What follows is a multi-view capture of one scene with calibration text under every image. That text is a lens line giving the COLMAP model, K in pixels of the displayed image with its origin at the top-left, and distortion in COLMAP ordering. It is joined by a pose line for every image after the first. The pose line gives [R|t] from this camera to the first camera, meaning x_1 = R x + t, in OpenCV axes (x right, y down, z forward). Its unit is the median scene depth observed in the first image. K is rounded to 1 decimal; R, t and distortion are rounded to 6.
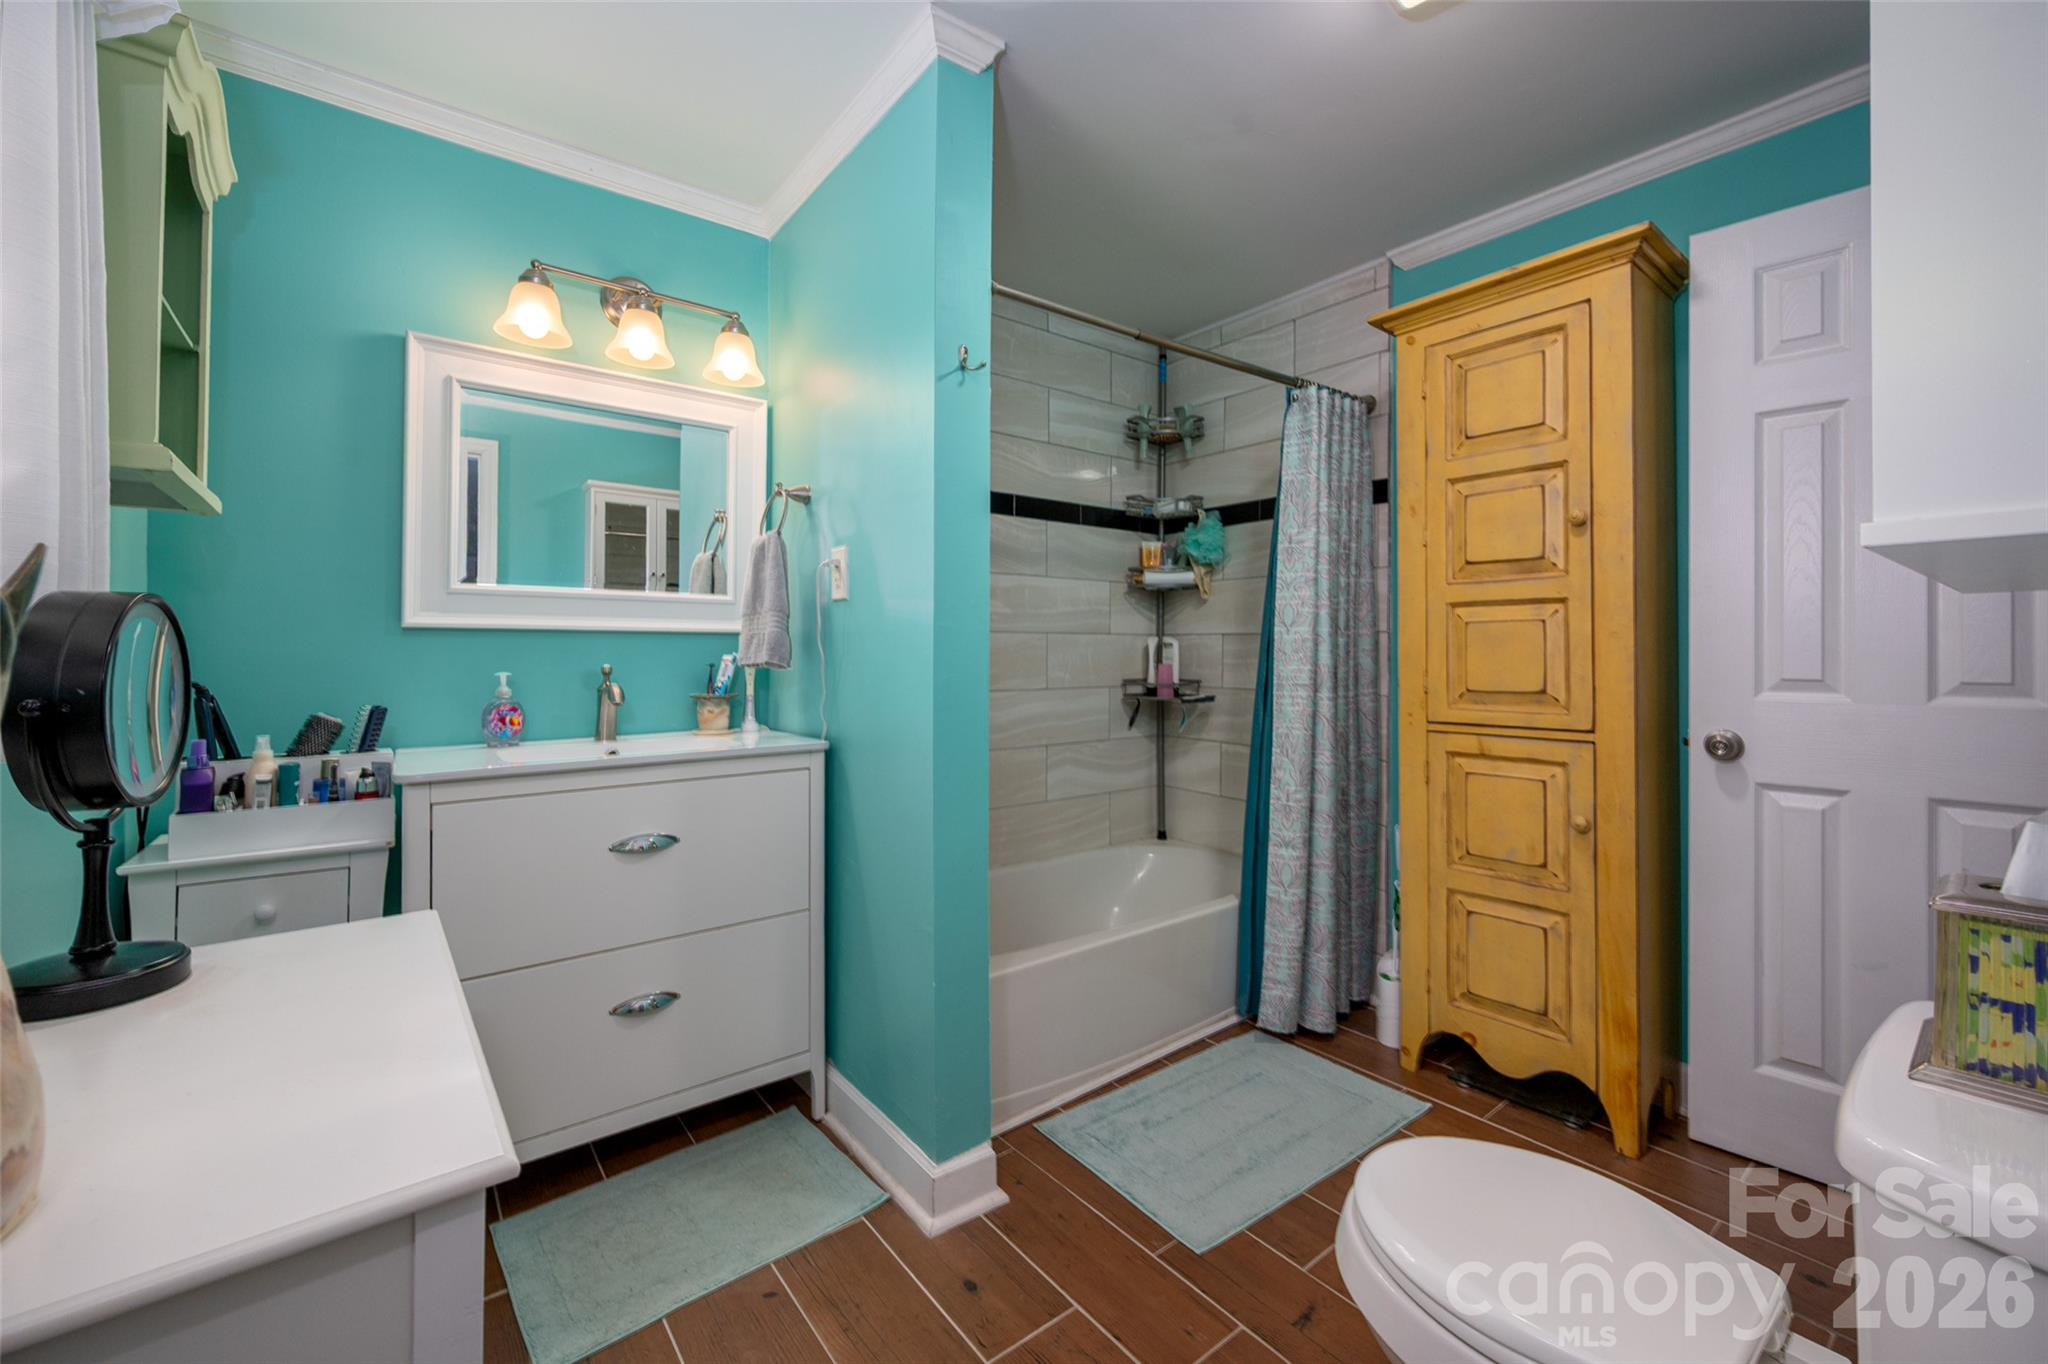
lens RADIAL K [[822.5, 0, 1031.2], [0, 822.5, 660.8], [0, 0, 1]] dist [0.001979, 0.000016]
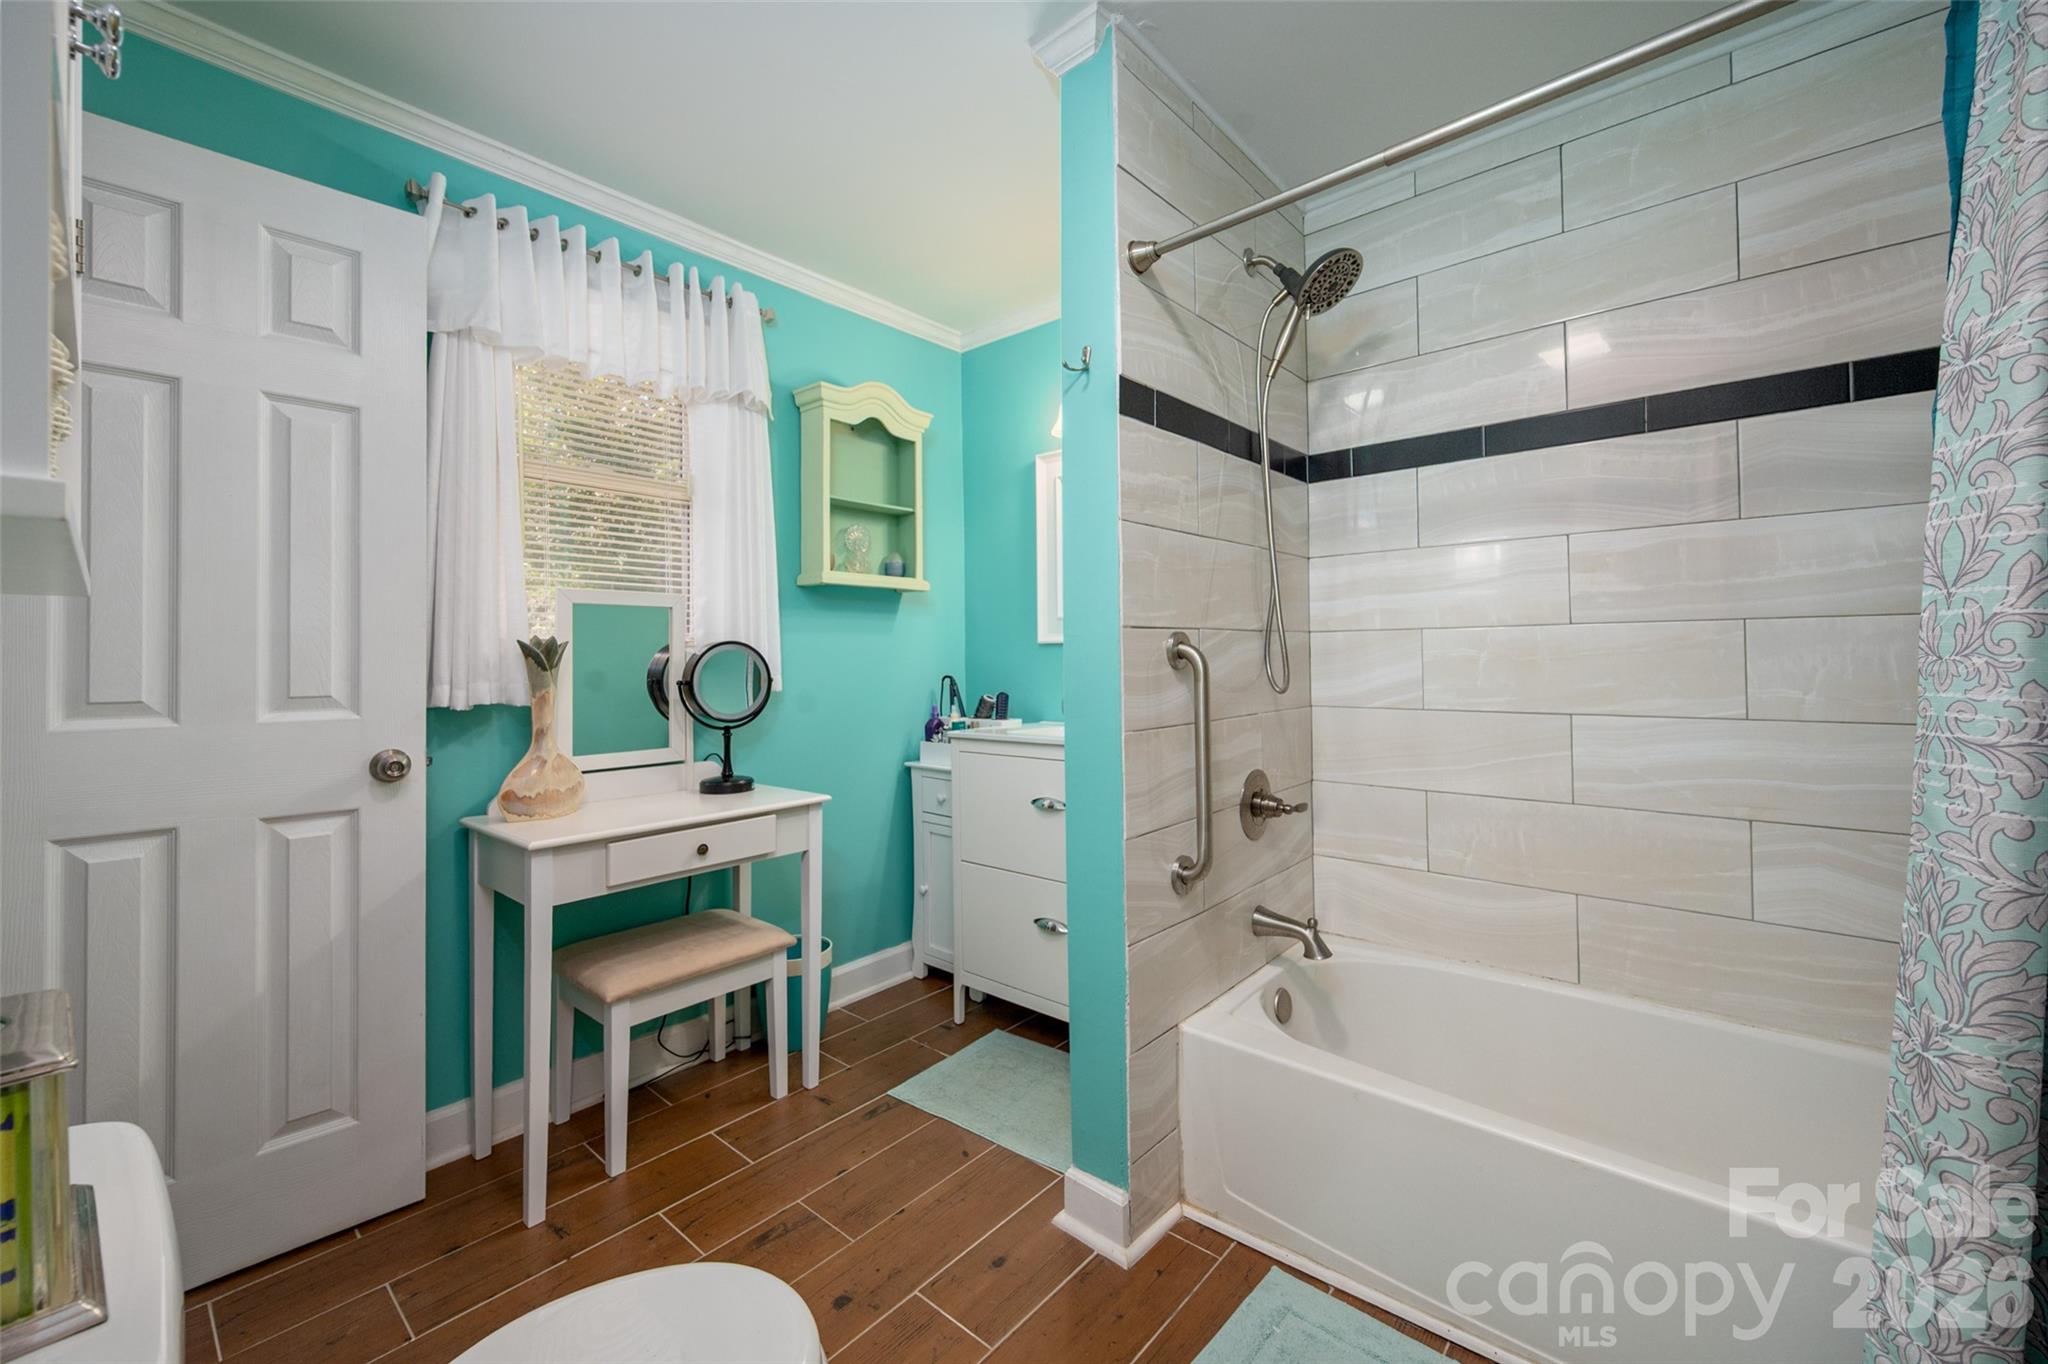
lens RADIAL K [[822.5, 0, 1031.2], [0, 822.5, 660.8], [0, 0, 1]] dist [0.001979, 0.000016]
pose [[0.188283, 0.002558, -0.982111, 0.863395], [0.003109, 0.999990, 0.003200, -0.014342], [0.982110, -0.003656, 0.188273, 0.750932]]
